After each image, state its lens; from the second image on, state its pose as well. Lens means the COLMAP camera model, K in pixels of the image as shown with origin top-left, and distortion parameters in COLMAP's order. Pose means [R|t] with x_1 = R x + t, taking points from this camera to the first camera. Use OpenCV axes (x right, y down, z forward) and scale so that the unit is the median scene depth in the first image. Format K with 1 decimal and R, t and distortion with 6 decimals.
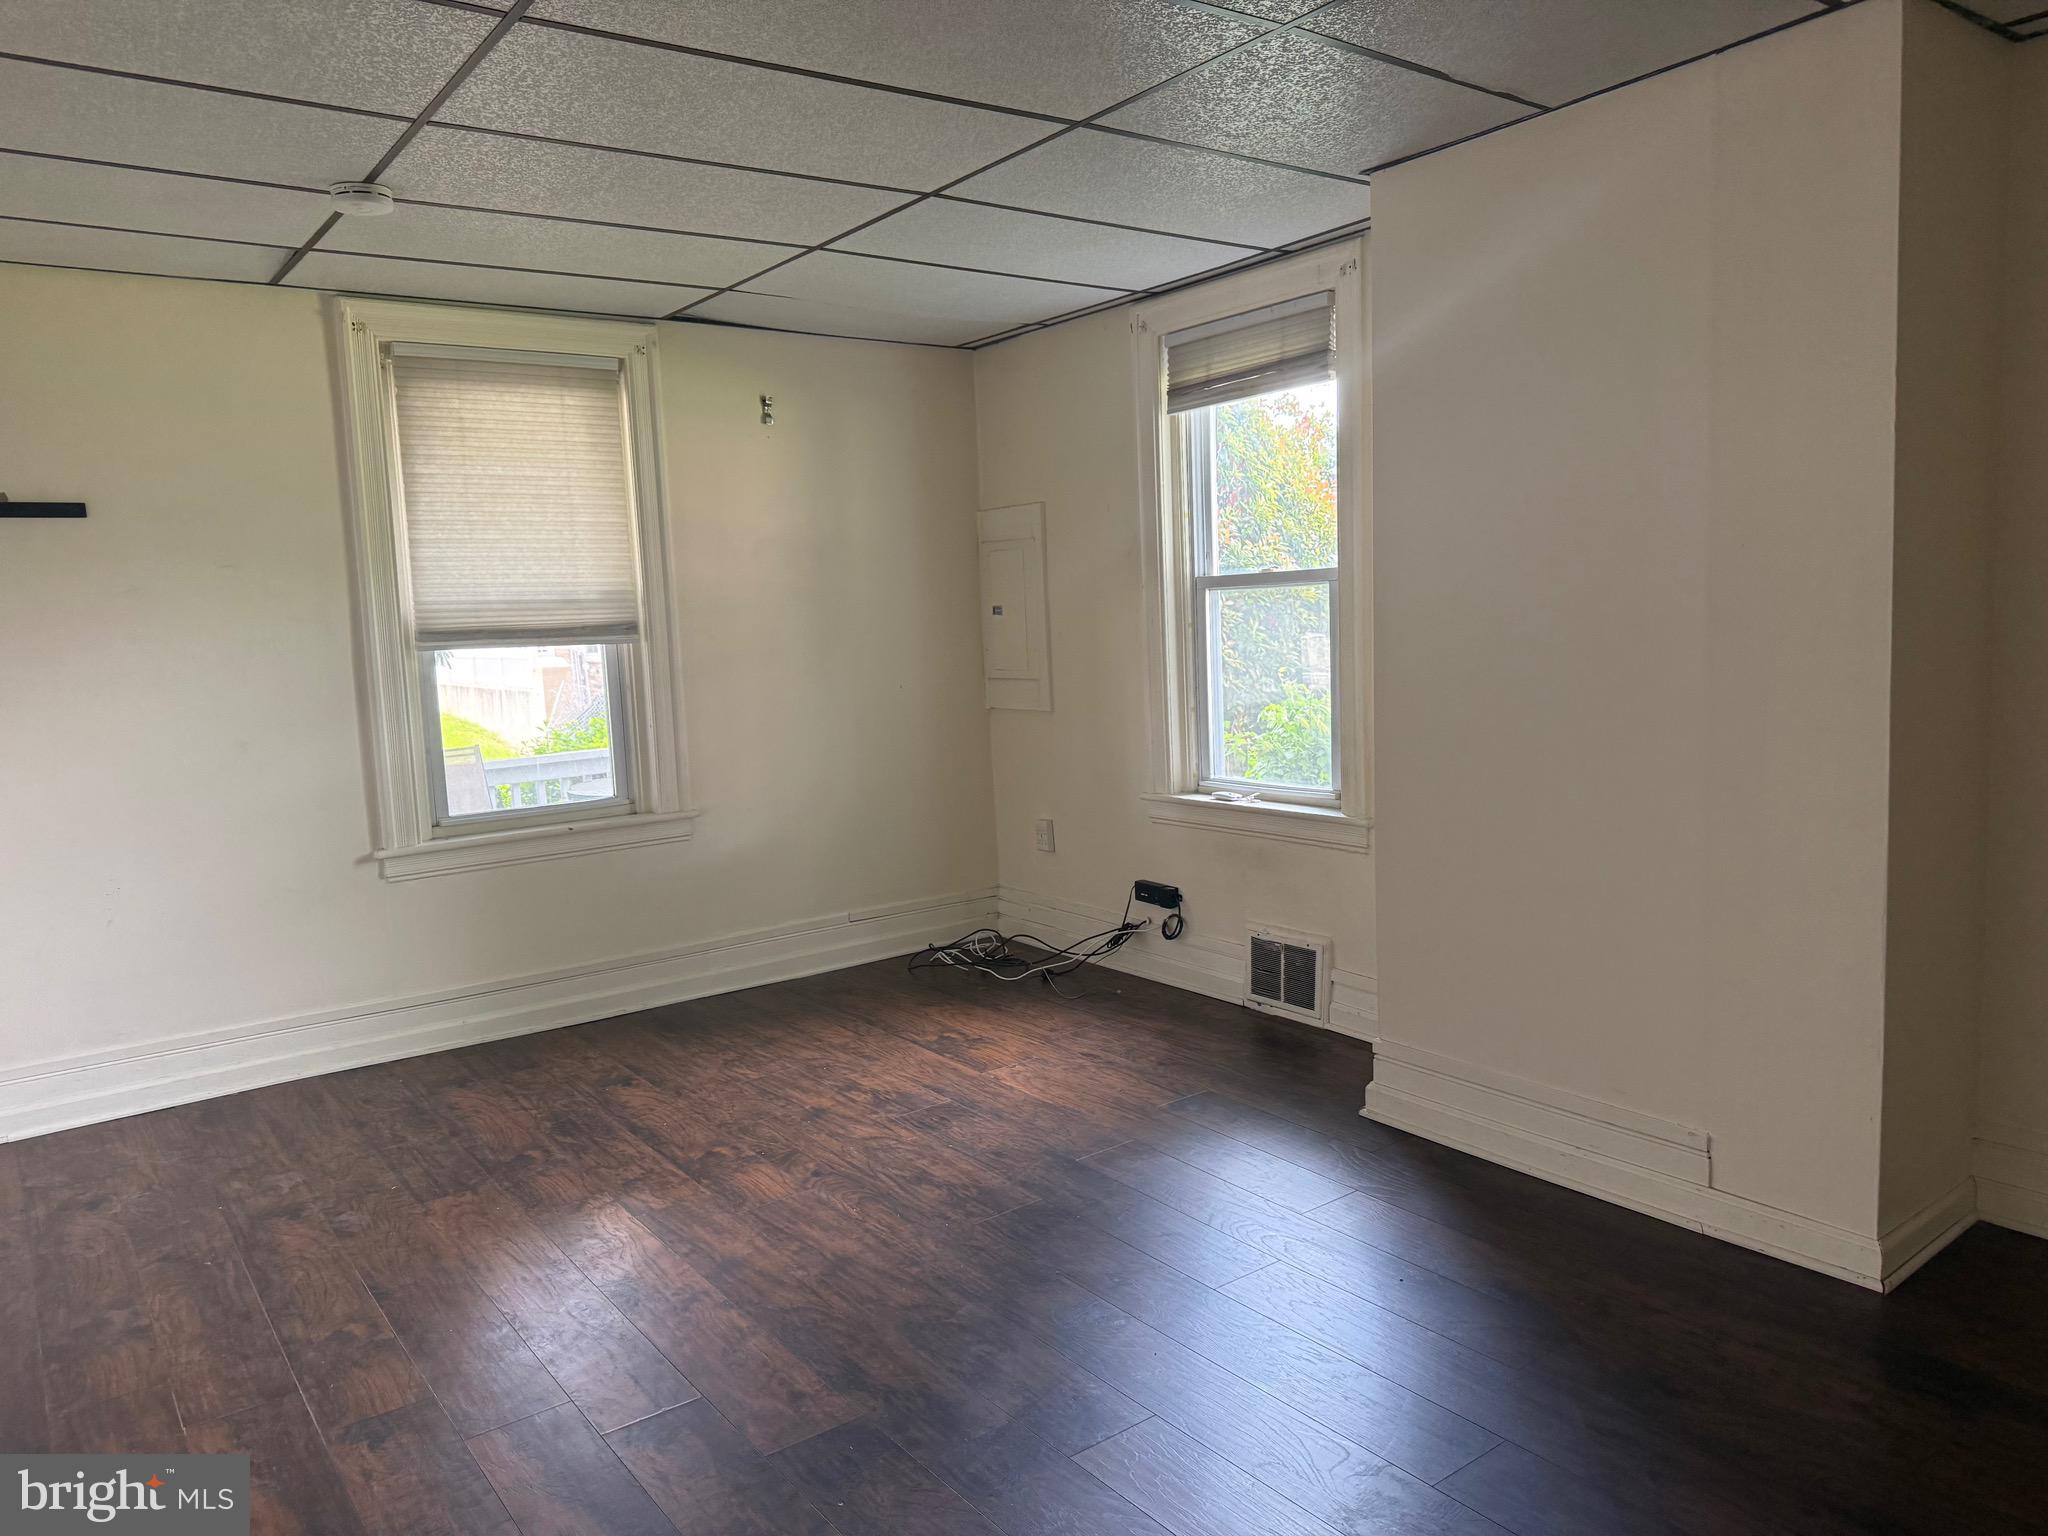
lens RADIAL K [[1421.2, 0, 1026.3], [0, 1421.2, 755.4], [0, 0, 1]] dist [0.189016, -0.406348]
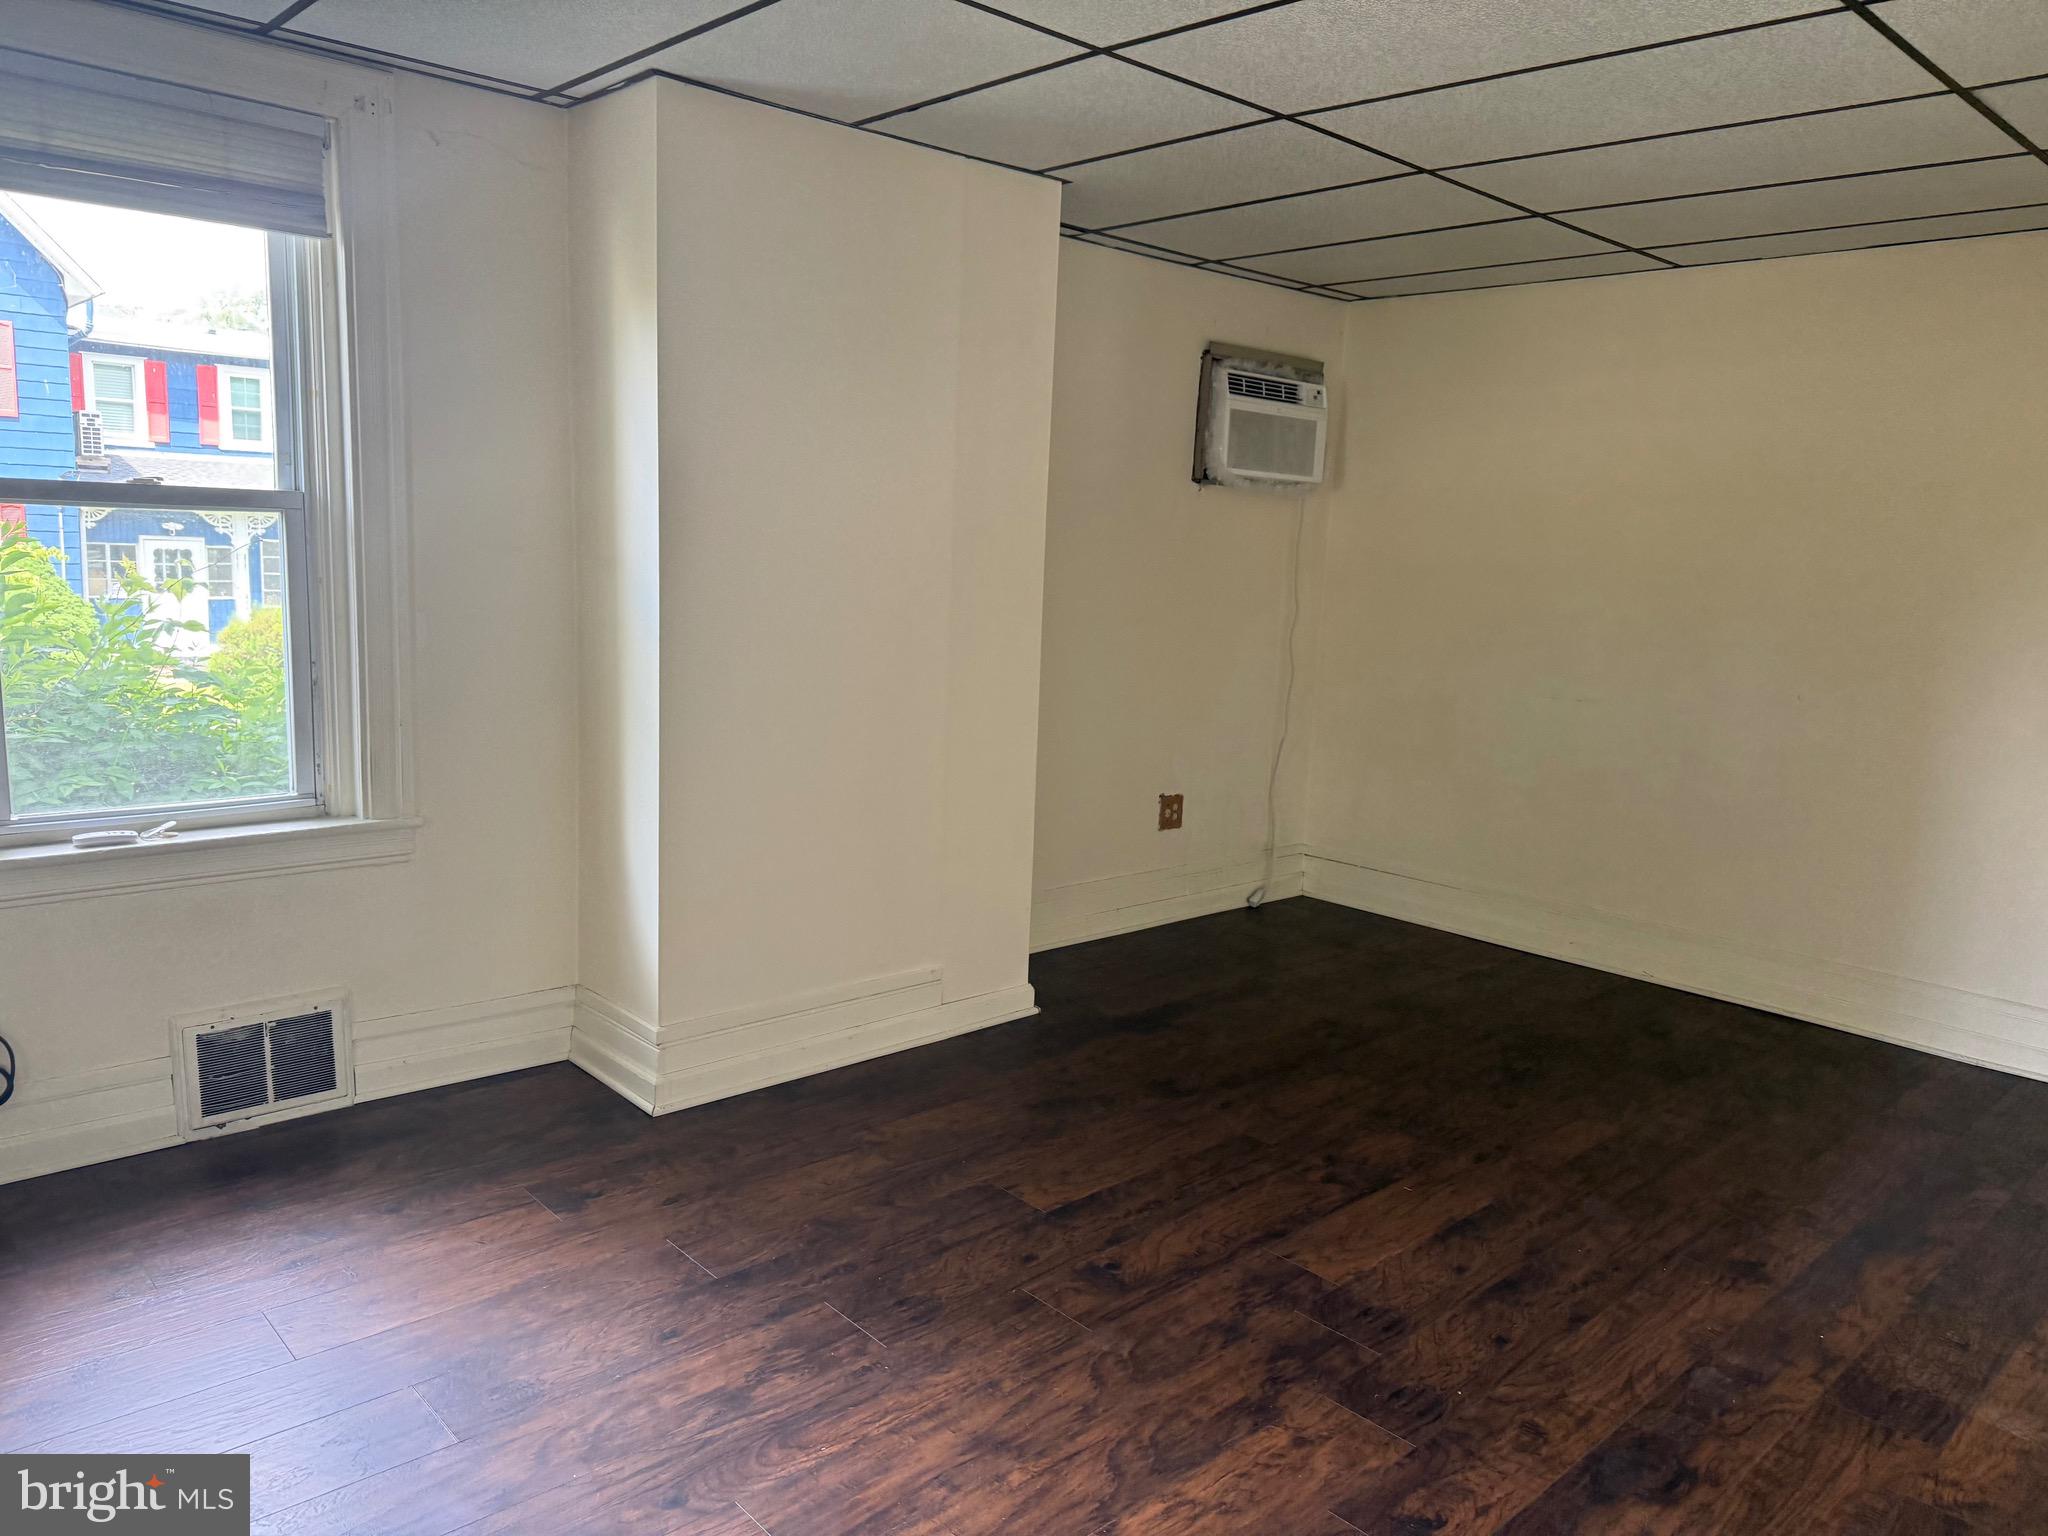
lens RADIAL K [[1450.4, 0, 1027.7], [0, 1450.4, 772.8], [0, 0, 1]] dist [0.020212, -0.032229]
pose [[-0.115679, -0.124096, 0.985504, -0.570885], [0.069358, 0.988734, 0.132644, -0.060691], [-0.990862, 0.083697, -0.105768, 0.714940]]
